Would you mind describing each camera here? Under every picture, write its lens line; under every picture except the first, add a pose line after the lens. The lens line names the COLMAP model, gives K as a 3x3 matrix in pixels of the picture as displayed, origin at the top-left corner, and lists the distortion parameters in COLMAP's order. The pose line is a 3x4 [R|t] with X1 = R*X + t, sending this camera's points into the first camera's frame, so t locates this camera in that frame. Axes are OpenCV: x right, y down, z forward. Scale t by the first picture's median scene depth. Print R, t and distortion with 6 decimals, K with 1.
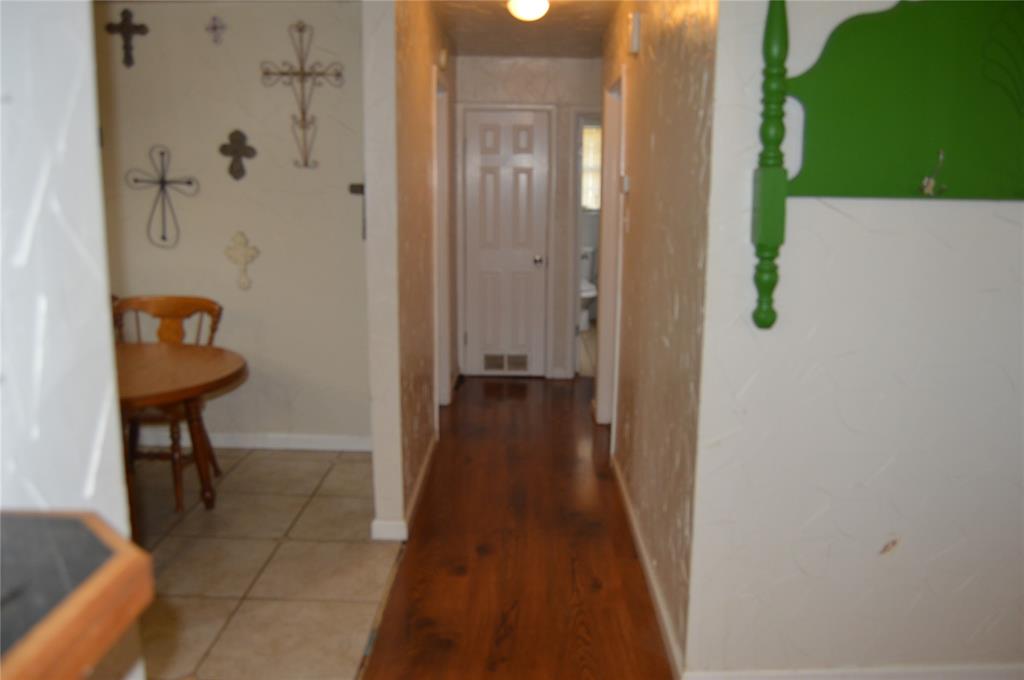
lens RADIAL K [[831.6, 0, 517.1], [0, 831.6, 341.7], [0, 0, 1]] dist [-0.092408, 0.036610]
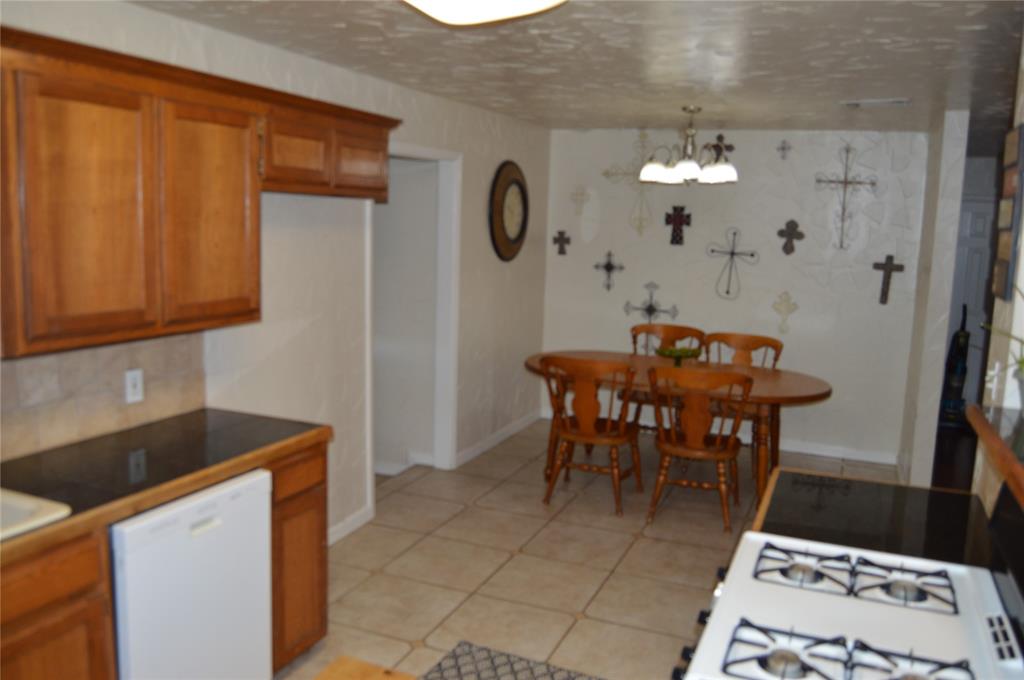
lens RADIAL K [[831.6, 0, 526.7], [0, 831.6, 339.6], [0, 0, 1]] dist [-0.092408, 0.036610]
pose [[0.930666, 0.074847, -0.358133, -0.251334], [-0.095619, 0.994589, -0.040620, 0.048856], [0.353155, 0.072048, 0.932787, -0.478451]]
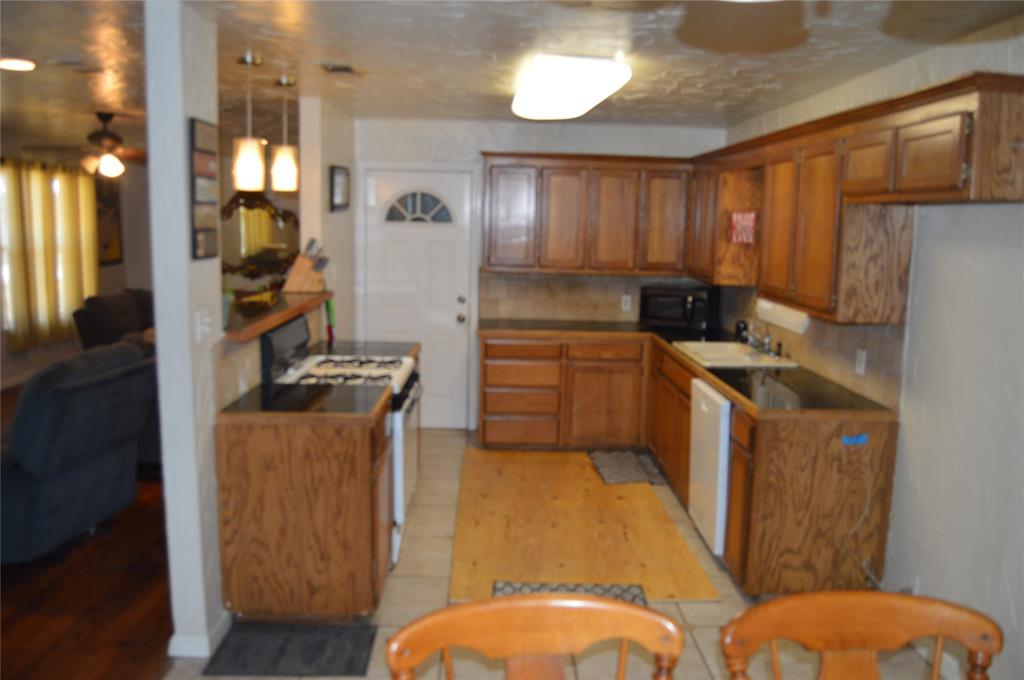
lens RADIAL K [[831.6, 0, 511.2], [0, 831.6, 340.8], [0, 0, 1]] dist [-0.092408, 0.036610]
pose [[-0.999376, -0.022871, -0.026910, -0.400956], [-0.030527, 0.942575, 0.332598, -0.222426], [0.017758, 0.333212, -0.942685, 0.912244]]
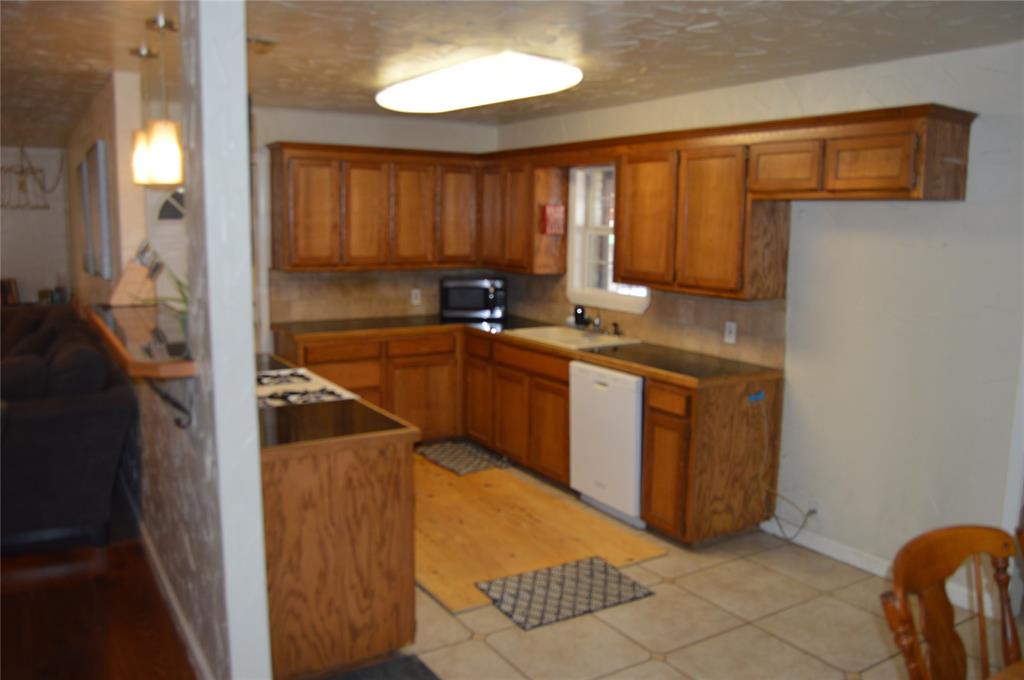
lens RADIAL K [[831.6, 0, 509.8], [0, 831.6, 339.1], [0, 0, 1]] dist [-0.092408, 0.036610]
pose [[-0.850163, 0.059140, -0.523188, 0.008060], [-0.118379, 0.946762, 0.299381, -0.193082], [0.513040, 0.316457, -0.797901, 0.792389]]
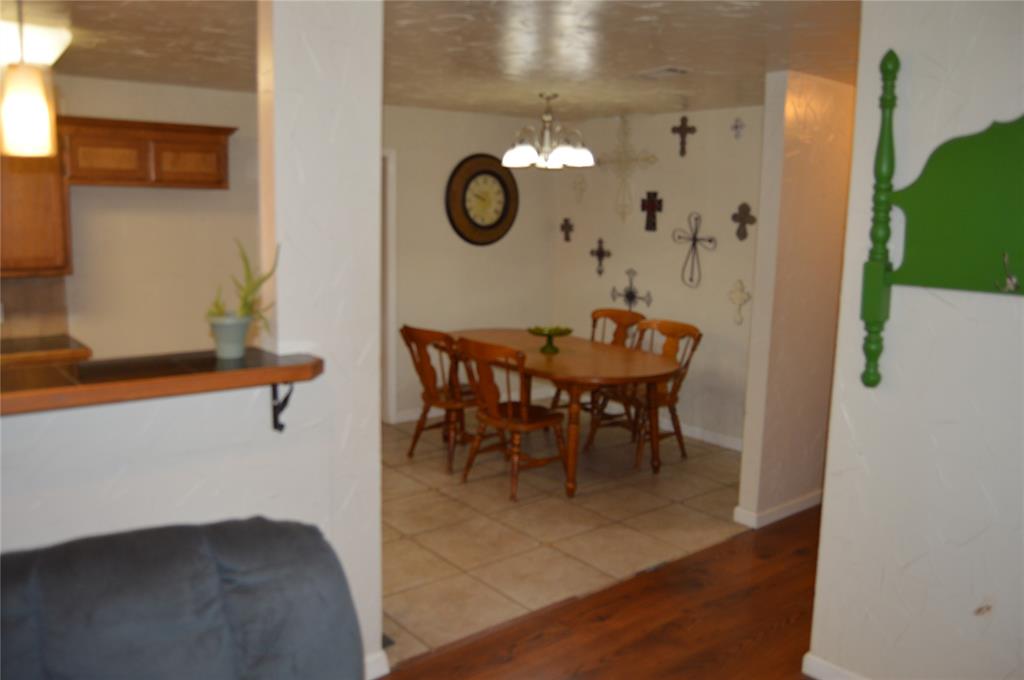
lens RADIAL K [[831.6, 0, 507.4], [0, 831.6, 337.5], [0, 0, 1]] dist [-0.092408, 0.036610]
pose [[0.635063, 0.124965, -0.762285, 0.460526], [-0.165754, 0.985886, 0.023531, -0.014725], [0.754467, 0.111408, 0.646814, -0.118420]]
